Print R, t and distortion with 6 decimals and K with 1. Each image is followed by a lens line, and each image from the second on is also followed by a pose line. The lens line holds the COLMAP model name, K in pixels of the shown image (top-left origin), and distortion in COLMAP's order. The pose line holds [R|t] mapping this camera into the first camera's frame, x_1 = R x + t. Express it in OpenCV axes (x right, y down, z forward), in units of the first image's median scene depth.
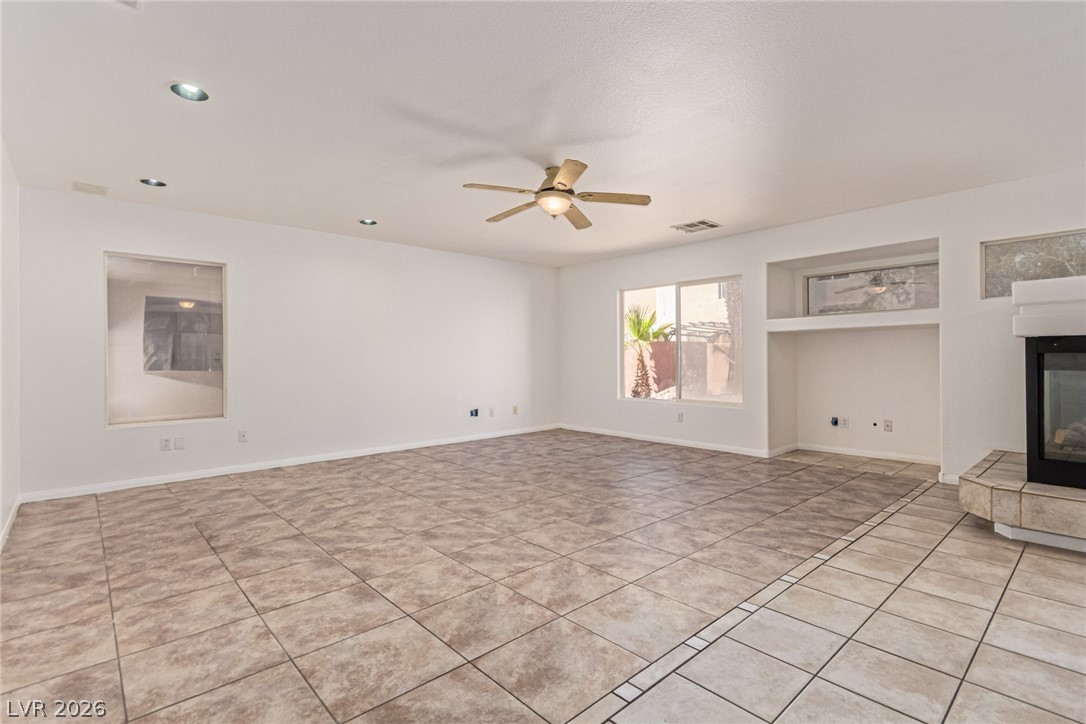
lens RADIAL K [[502.1, 0, 550.8], [0, 502.1, 361.3], [0, 0, 1]] dist [0.006972, 0.001851]
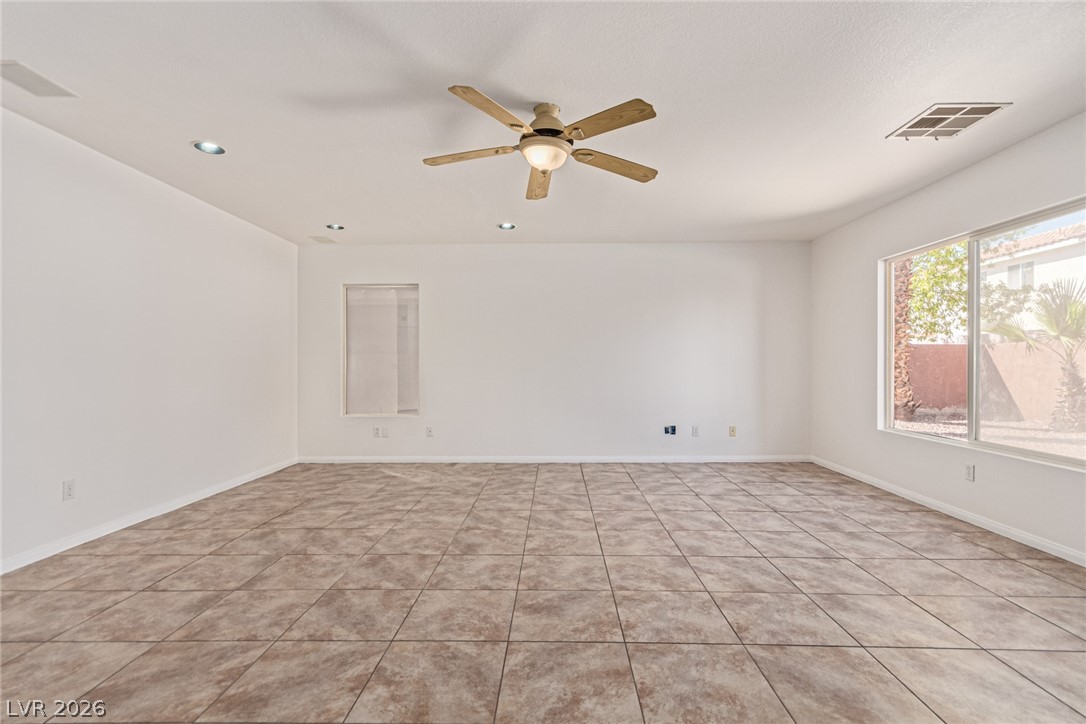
lens RADIAL K [[502.1, 0, 545.2], [0, 502.1, 362.0], [0, 0, 1]] dist [0.006972, 0.001851]
pose [[0.731126, 0.000003, -0.682242, 0.590544], [-0.007141, 0.999945, -0.007648, -0.007038], [0.682205, 0.010464, 0.731086, 0.537373]]
